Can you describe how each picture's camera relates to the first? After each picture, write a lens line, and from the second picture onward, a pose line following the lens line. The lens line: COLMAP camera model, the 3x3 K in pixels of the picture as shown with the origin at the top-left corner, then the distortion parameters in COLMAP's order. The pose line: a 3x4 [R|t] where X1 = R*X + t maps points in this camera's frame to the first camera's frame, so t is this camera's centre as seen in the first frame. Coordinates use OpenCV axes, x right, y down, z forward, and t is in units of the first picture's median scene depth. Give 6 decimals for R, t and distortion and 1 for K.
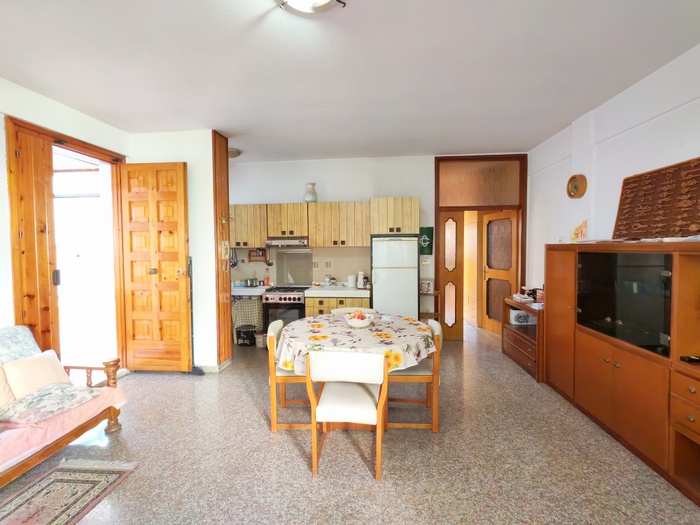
lens RADIAL K [[322.0, 0, 351.5], [0, 322.0, 259.0], [0, 0, 1]] dist [0.001745, 0.001390]
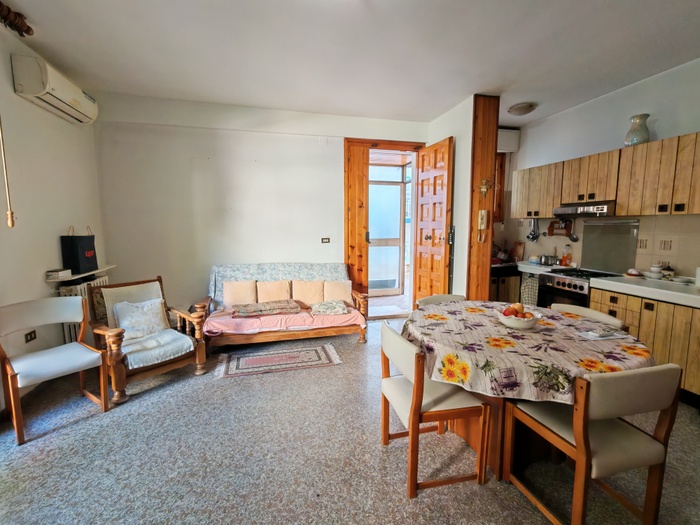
lens RADIAL K [[322.0, 0, 351.5], [0, 322.0, 259.0], [0, 0, 1]] dist [0.001745, 0.001390]
pose [[0.347825, 0.110964, -0.930970, 0.329480], [-0.038646, 0.993824, 0.104017, 0.003546], [0.936763, -0.000201, 0.349966, 0.260345]]
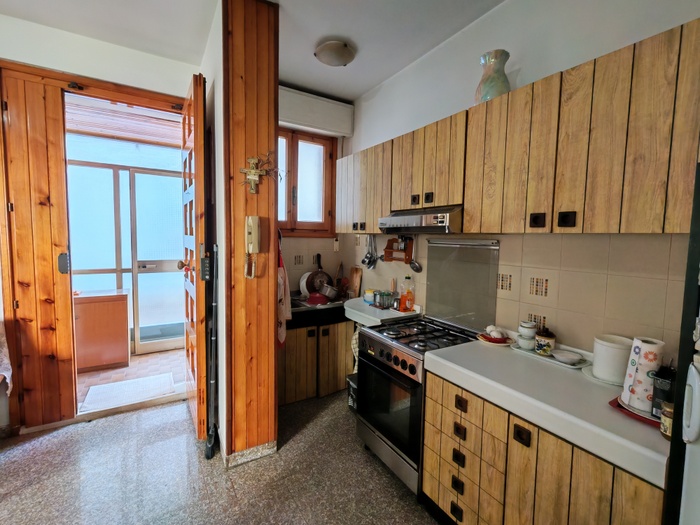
lens RADIAL K [[322.0, 0, 351.5], [0, 322.0, 259.0], [0, 0, 1]] dist [0.001745, 0.001390]
pose [[0.603219, 0.076790, -0.793871, 0.086778], [-0.054349, 0.996998, 0.055141, -0.022713], [0.795722, 0.009884, 0.605581, 0.715180]]
